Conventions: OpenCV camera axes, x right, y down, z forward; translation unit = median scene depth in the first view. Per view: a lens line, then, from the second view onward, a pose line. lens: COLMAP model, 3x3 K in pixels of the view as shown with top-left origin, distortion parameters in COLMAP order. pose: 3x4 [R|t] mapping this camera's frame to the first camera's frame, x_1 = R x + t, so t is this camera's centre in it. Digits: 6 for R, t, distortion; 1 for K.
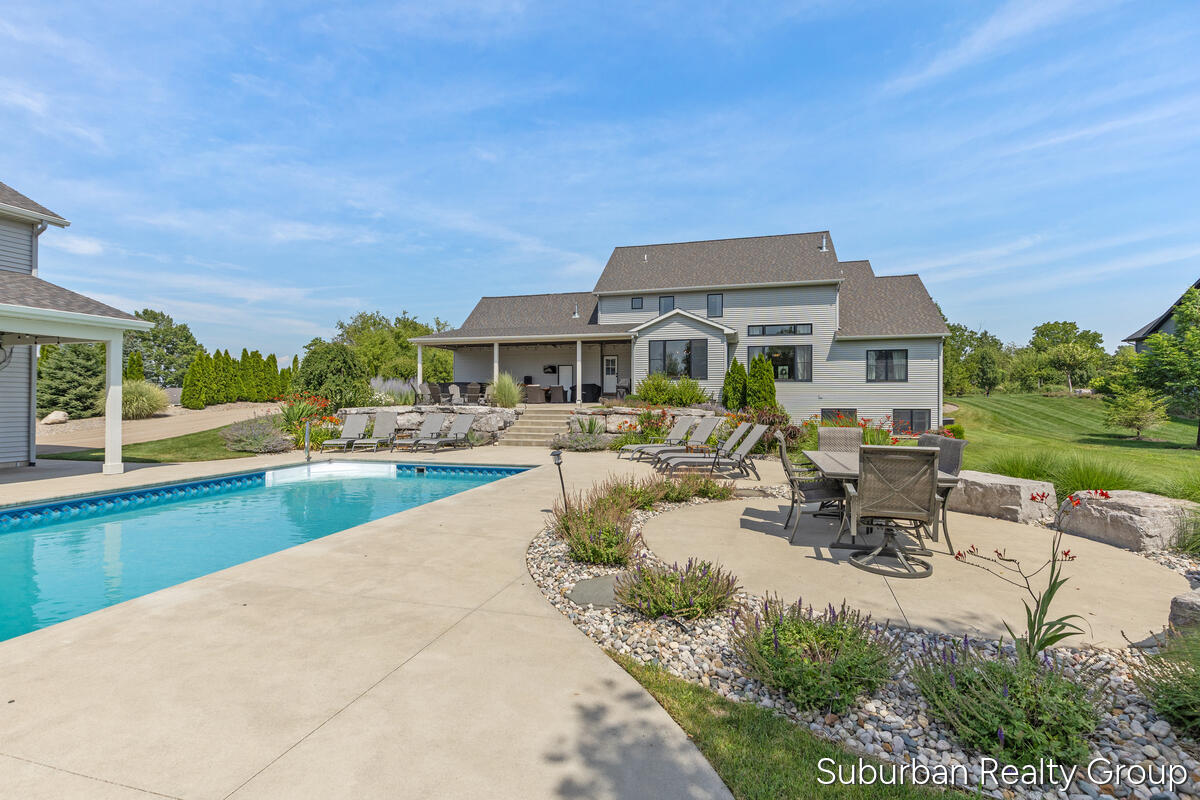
lens RADIAL K [[539.1, 0, 600.0], [0, 539.1, 394.7], [0, 0, 1]] dist [-0.001286, -0.001686]
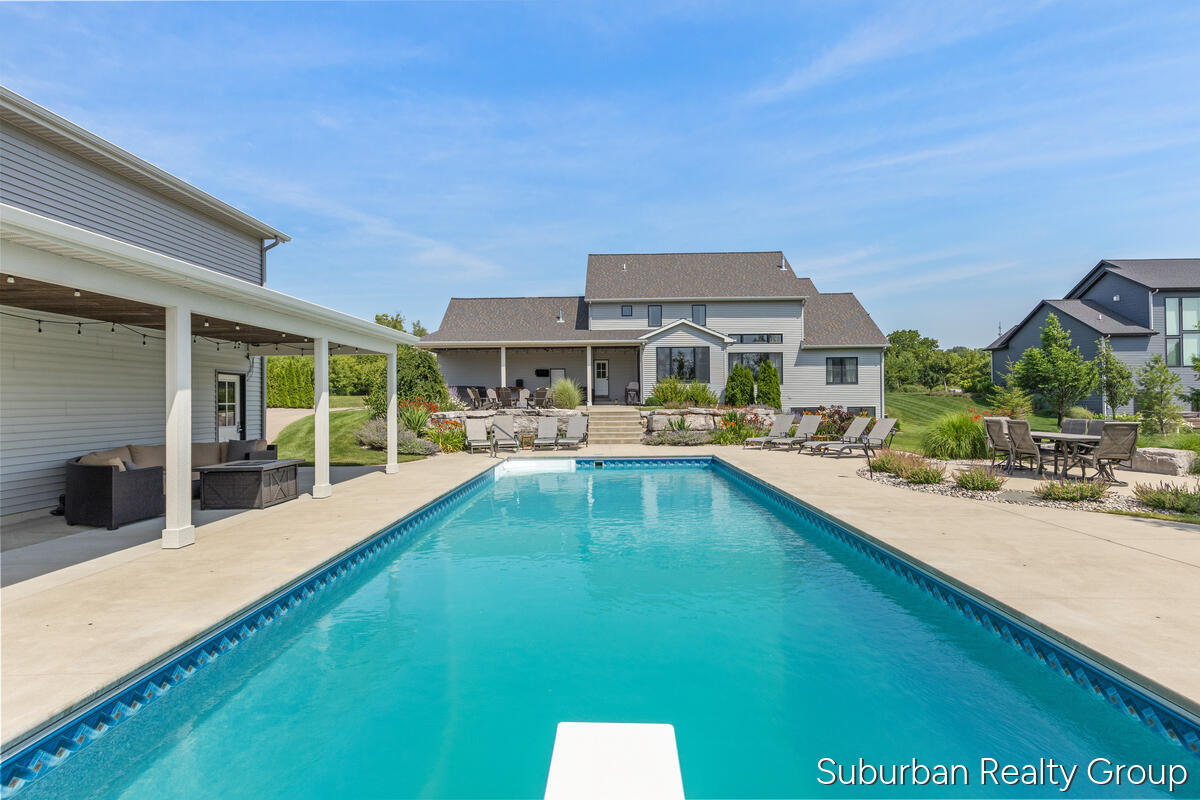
lens RADIAL K [[571.4, 0, 600.3], [0, 571.4, 409.5], [0, 0, 1]] dist [-0.011428, 0.001017]
pose [[0.970357, -0.013596, 0.241293, -0.266240], [0.007554, 0.999635, 0.025947, -0.004487], [-0.241558, -0.023355, 0.970105, -0.088199]]
